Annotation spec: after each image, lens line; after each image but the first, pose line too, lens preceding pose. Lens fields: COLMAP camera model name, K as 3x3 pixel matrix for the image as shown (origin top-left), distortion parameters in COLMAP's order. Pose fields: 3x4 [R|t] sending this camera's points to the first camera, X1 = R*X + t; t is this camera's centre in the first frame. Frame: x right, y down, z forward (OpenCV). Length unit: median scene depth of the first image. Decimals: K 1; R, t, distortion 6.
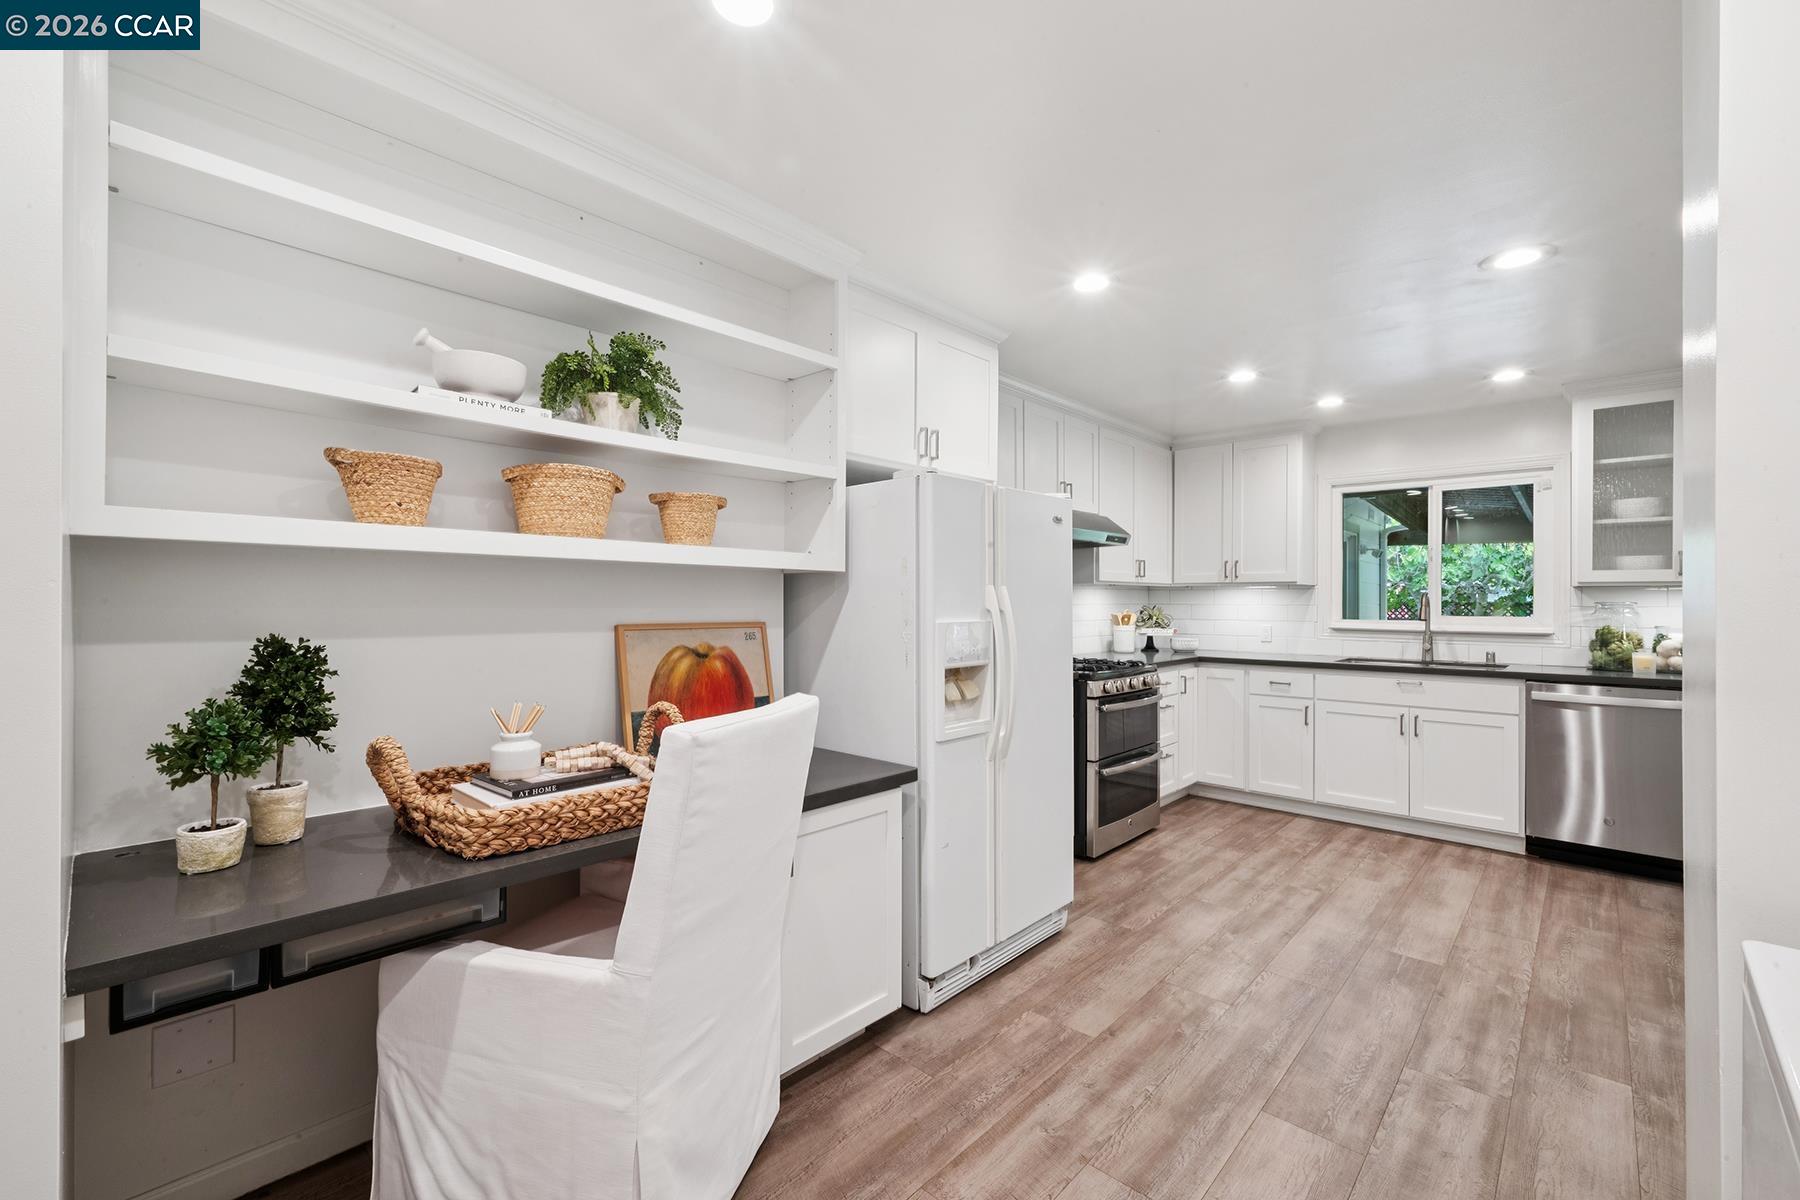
lens RADIAL K [[754.9, 0, 911.8], [0, 754.9, 598.8], [0, 0, 1]] dist [-0.003871, -0.000161]
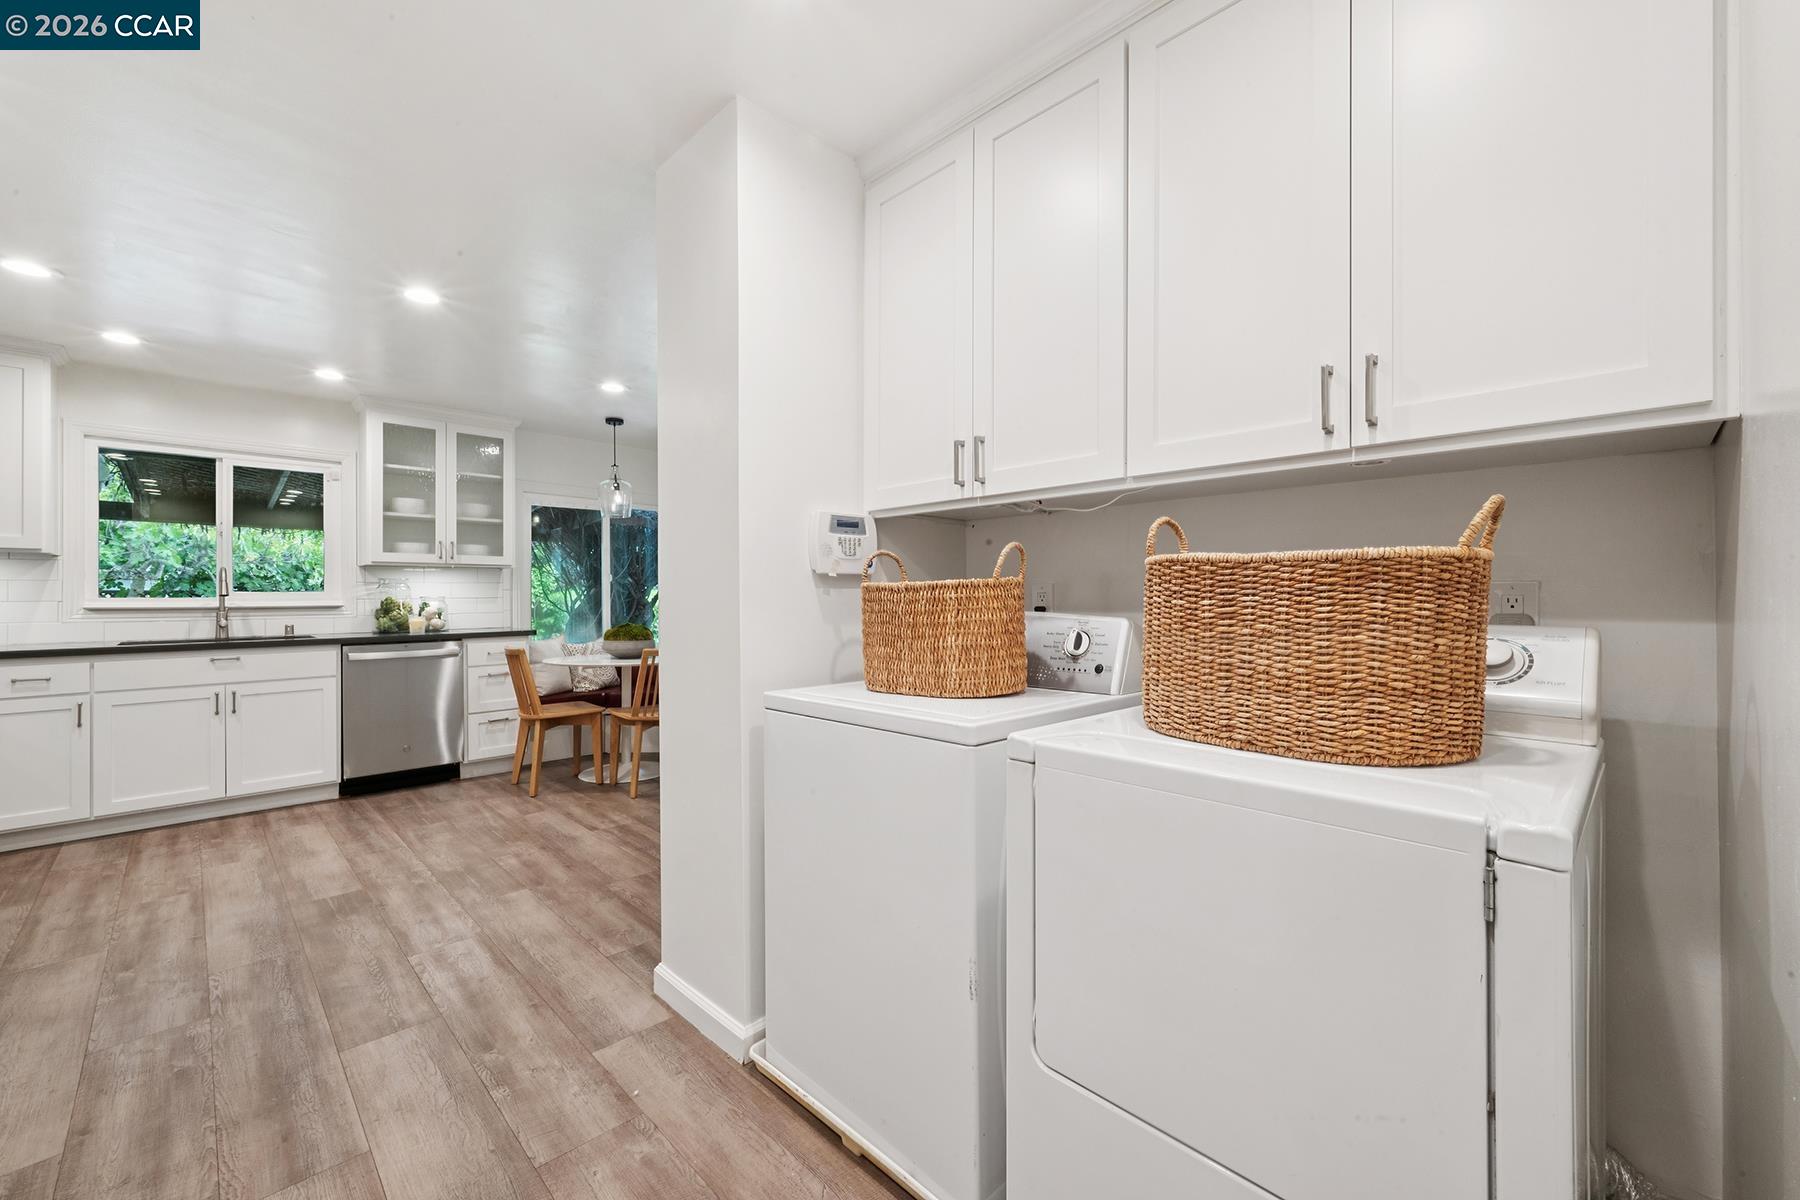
lens RADIAL K [[718.9, 0, 910.6], [0, 718.9, 590.7], [0, 0, 1]] dist [-0.001991, -0.000022]
pose [[0.028400, 0.000228, 0.999597, -0.256576], [0.003652, 0.999993, -0.000332, 0.029538], [-0.999590, 0.003660, 0.028399, 0.102461]]
